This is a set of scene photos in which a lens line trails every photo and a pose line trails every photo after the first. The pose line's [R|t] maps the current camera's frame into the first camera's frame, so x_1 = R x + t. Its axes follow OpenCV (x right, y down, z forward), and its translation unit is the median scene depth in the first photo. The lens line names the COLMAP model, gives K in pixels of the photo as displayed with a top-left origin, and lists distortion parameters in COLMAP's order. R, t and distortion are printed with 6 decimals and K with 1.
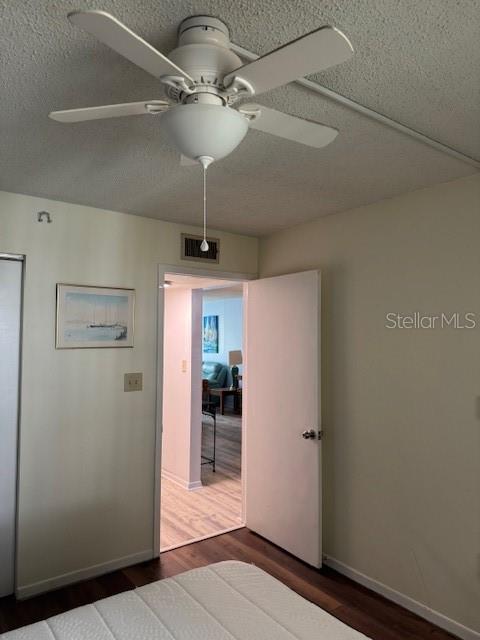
lens RADIAL K [[452.7, 0, 246.1], [0, 452.7, 324.0], [0, 0, 1]] dist [0.035305, -0.050044]
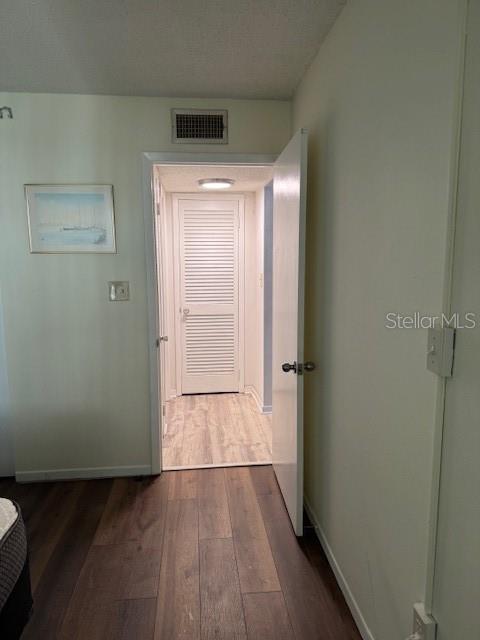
lens RADIAL K [[452.7, 0, 246.1], [0, 452.7, 324.0], [0, 0, 1]] dist [0.035305, -0.050044]
pose [[0.858728, 0.060162, -0.508887, 0.408874], [0.030716, 0.985255, 0.168311, 0.044708], [0.511509, -0.160165, 0.844219, 0.322550]]
